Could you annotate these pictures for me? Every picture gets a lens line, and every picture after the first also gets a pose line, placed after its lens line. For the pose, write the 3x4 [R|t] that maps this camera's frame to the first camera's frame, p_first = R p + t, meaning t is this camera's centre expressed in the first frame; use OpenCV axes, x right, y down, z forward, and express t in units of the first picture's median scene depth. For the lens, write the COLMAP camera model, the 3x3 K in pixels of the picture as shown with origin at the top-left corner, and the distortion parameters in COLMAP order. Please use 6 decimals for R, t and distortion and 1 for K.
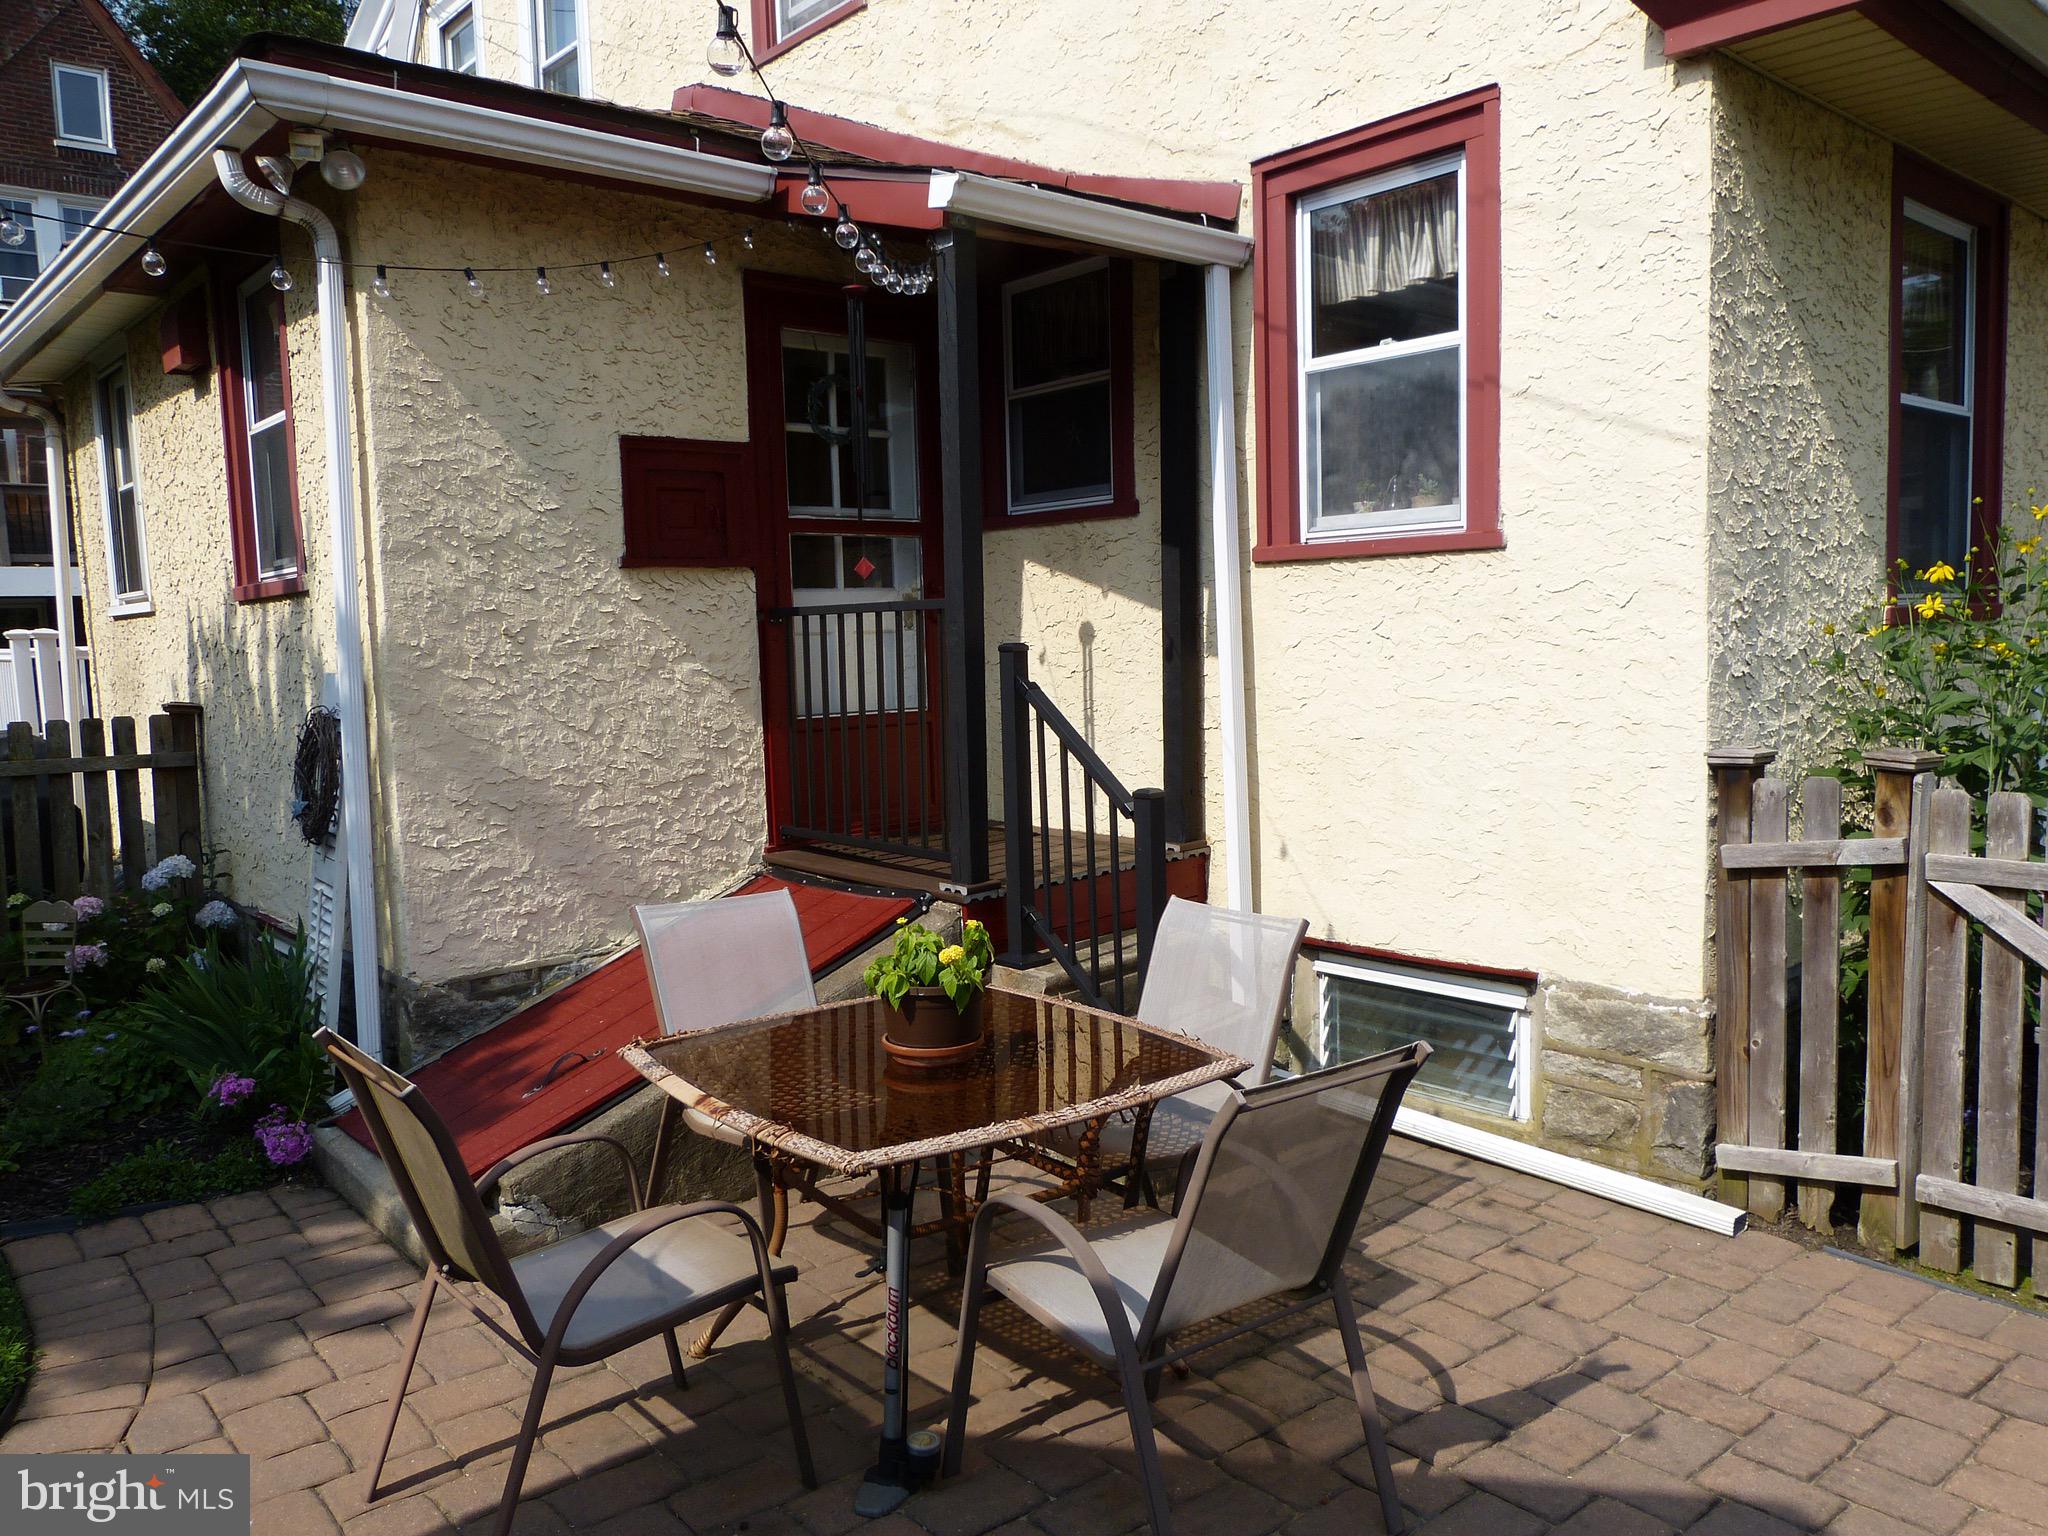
lens RADIAL K [[1530.5, 0, 1020.8], [0, 1530.5, 768.3], [0, 0, 1]] dist [-0.039664, 0.033676]
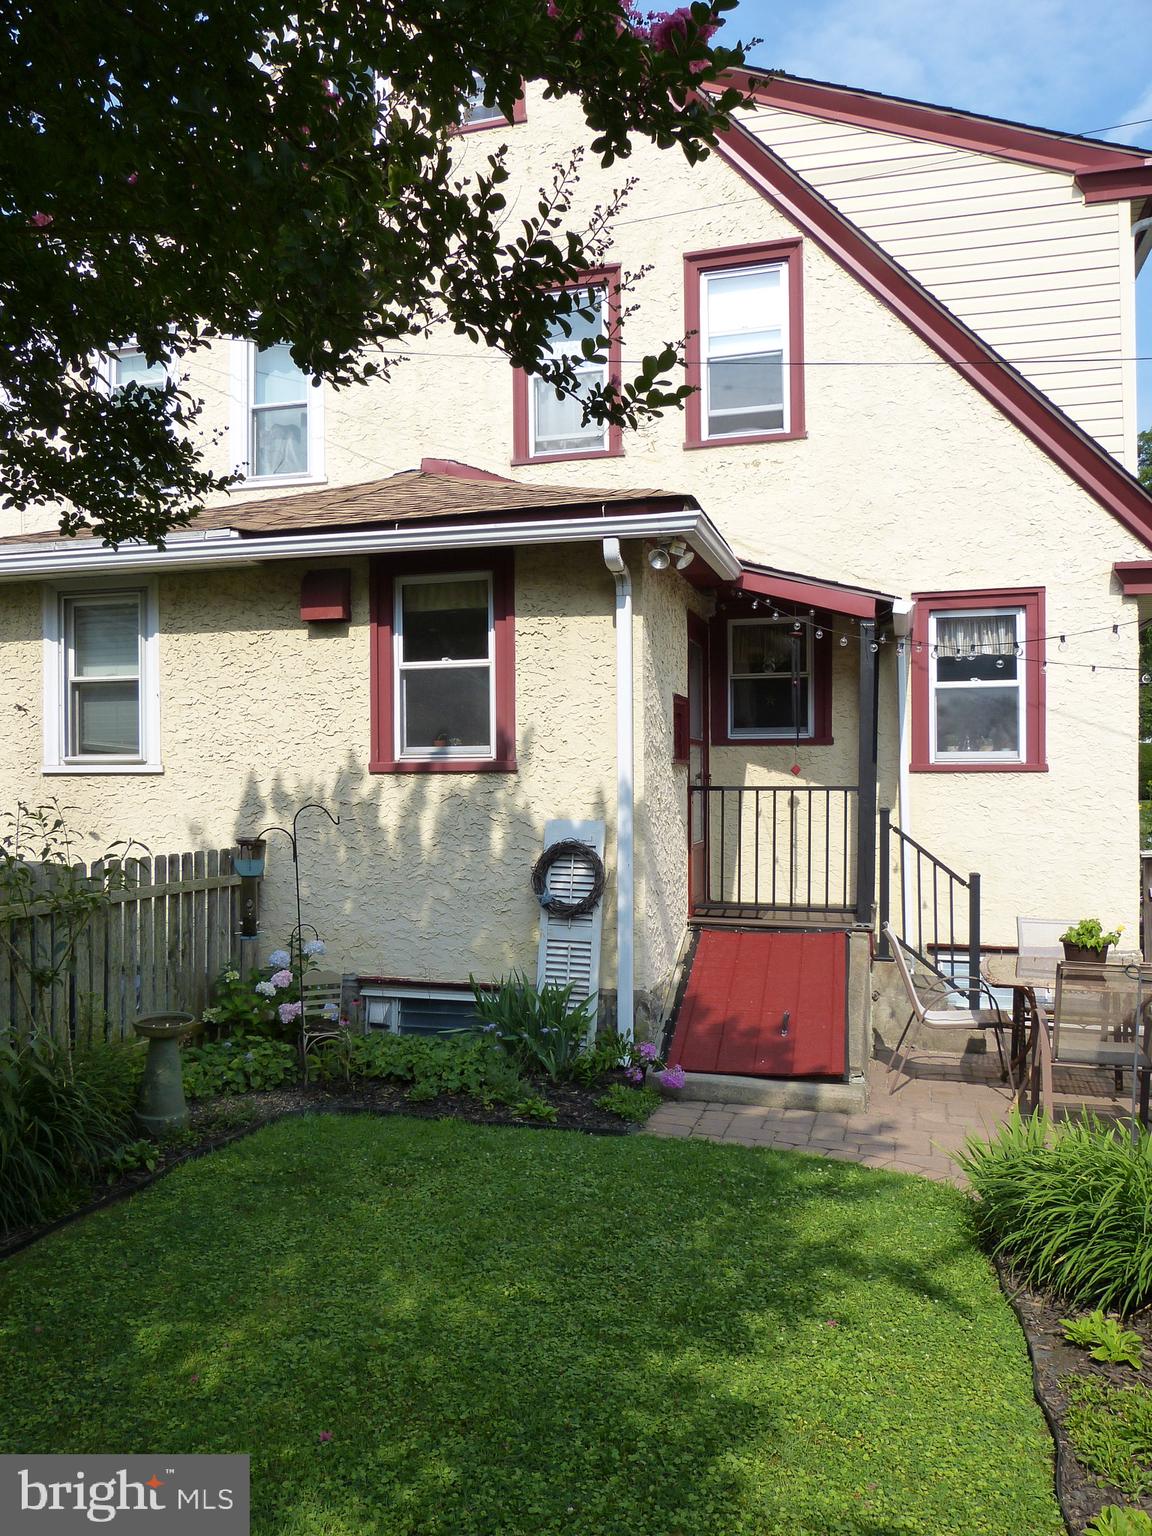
lens RADIAL K [[1147.9, 0, 560.0], [0, 1147.9, 766.5], [0, 0, 1]] dist [-0.039664, 0.033676]
pose [[0.843509, 0.028363, 0.536366, -1.260161], [0.028000, 0.994925, -0.096644, 0.002525], [-0.536385, 0.096538, 0.838434, -0.109376]]
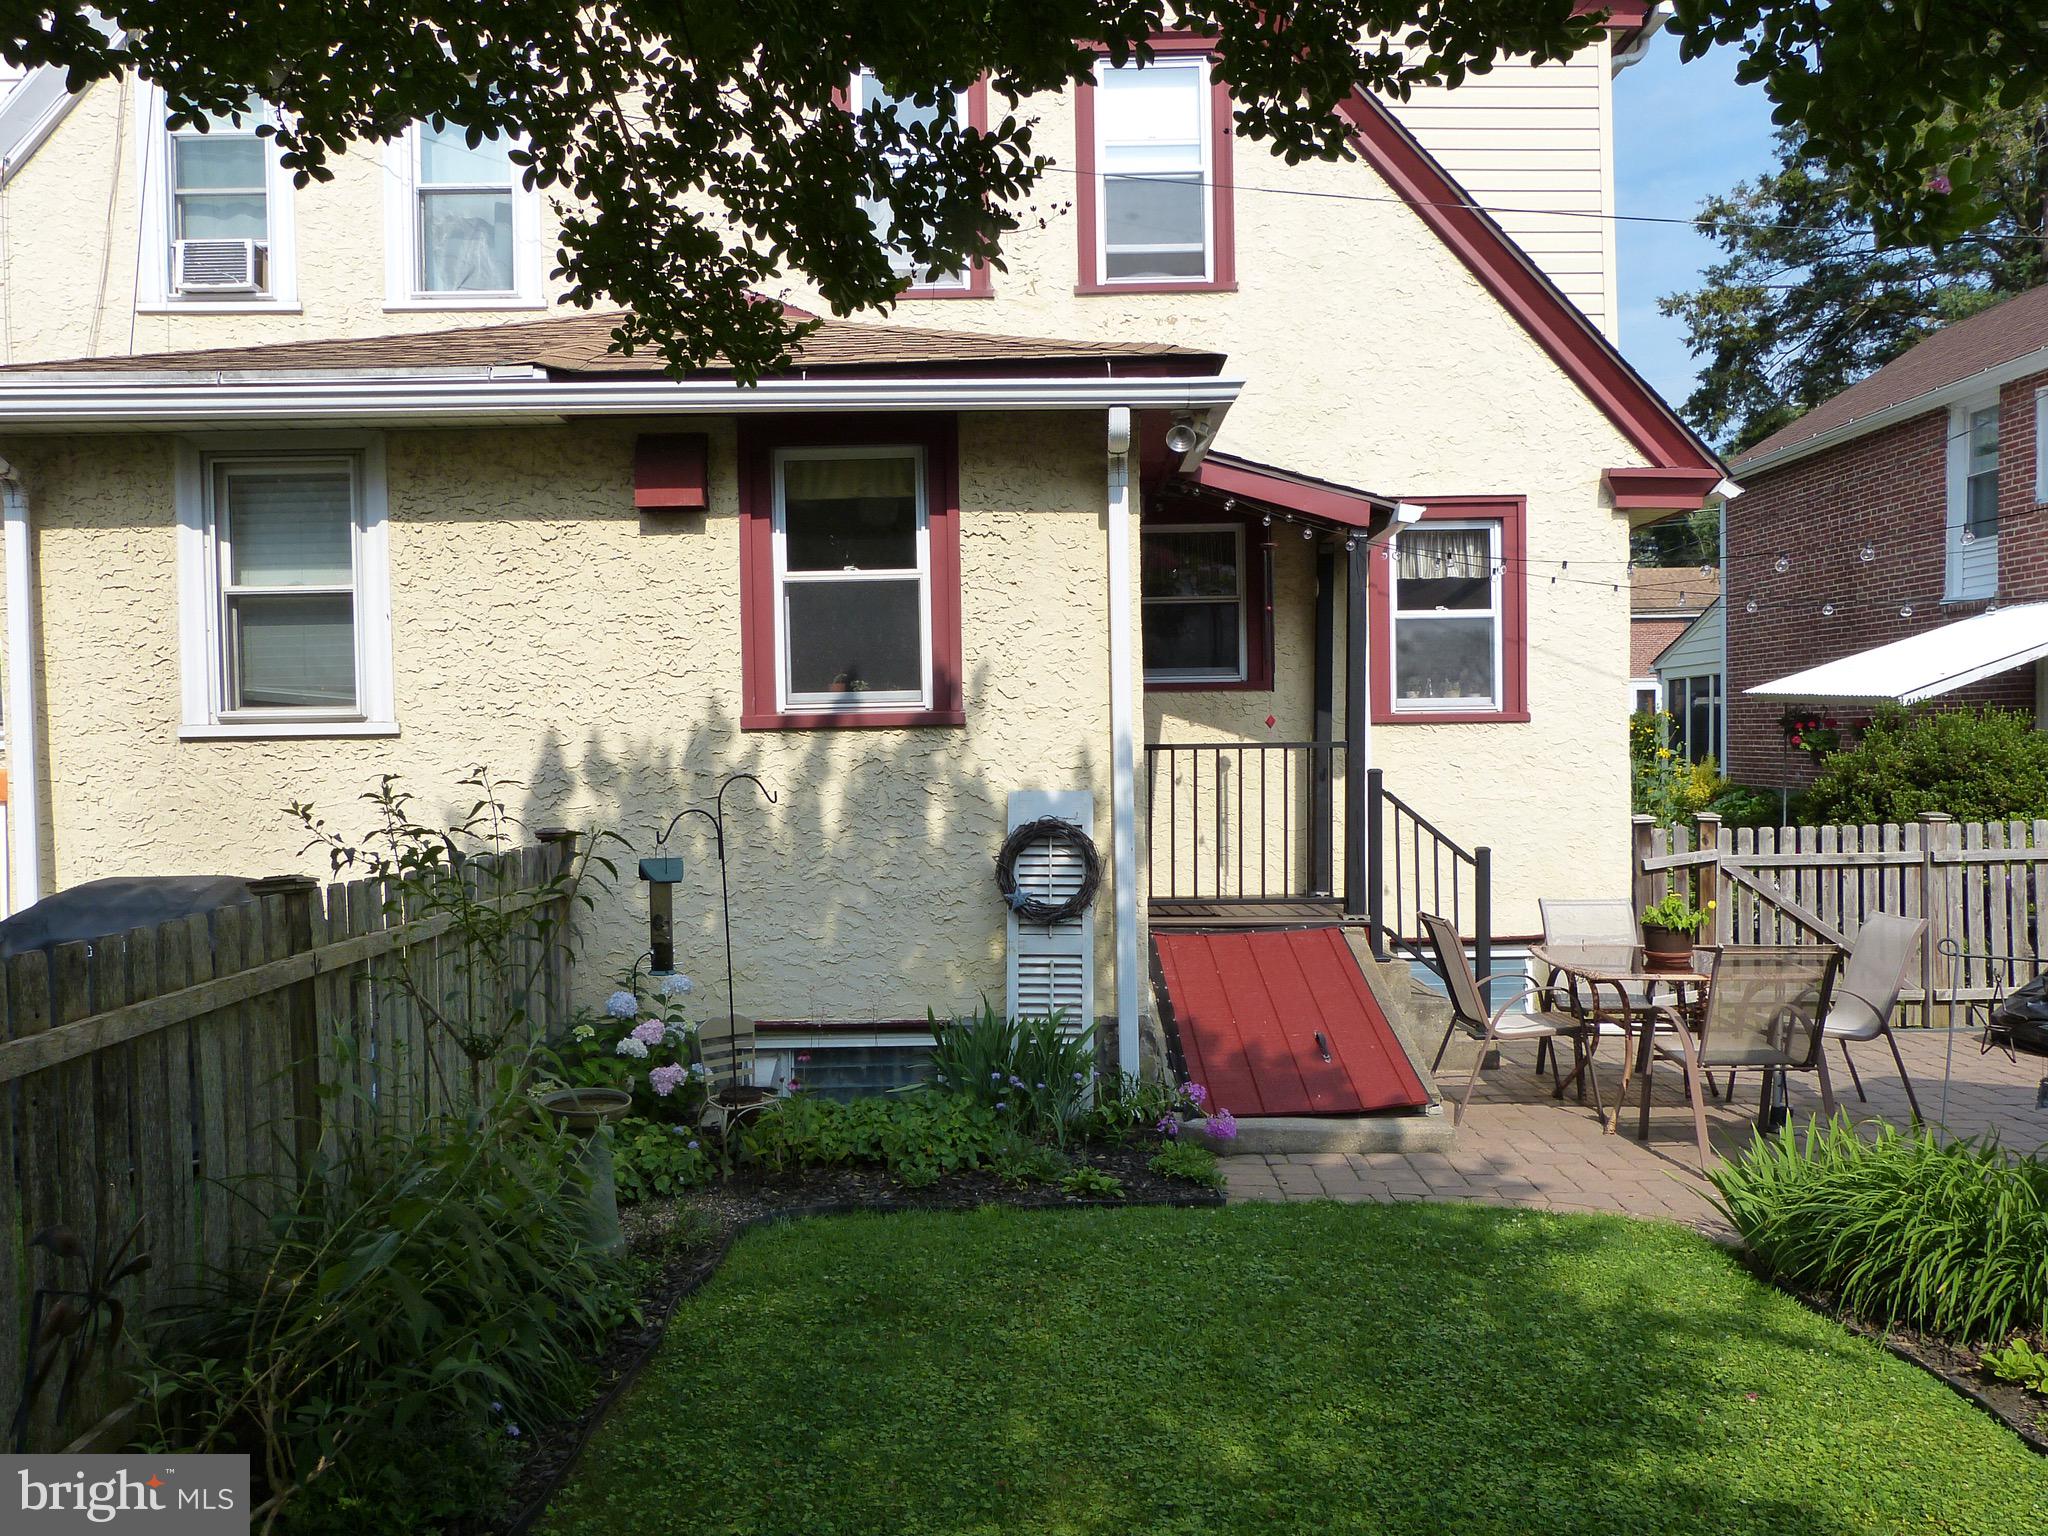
lens RADIAL K [[1530.5, 0, 1035.1], [0, 1530.5, 767.6], [0, 0, 1]] dist [-0.039664, 0.033676]
pose [[0.655446, 0.001740, 0.755240, -1.540557], [0.064290, 0.996239, -0.058091, -0.009288], [-0.752501, 0.086630, 0.652869, 0.178046]]
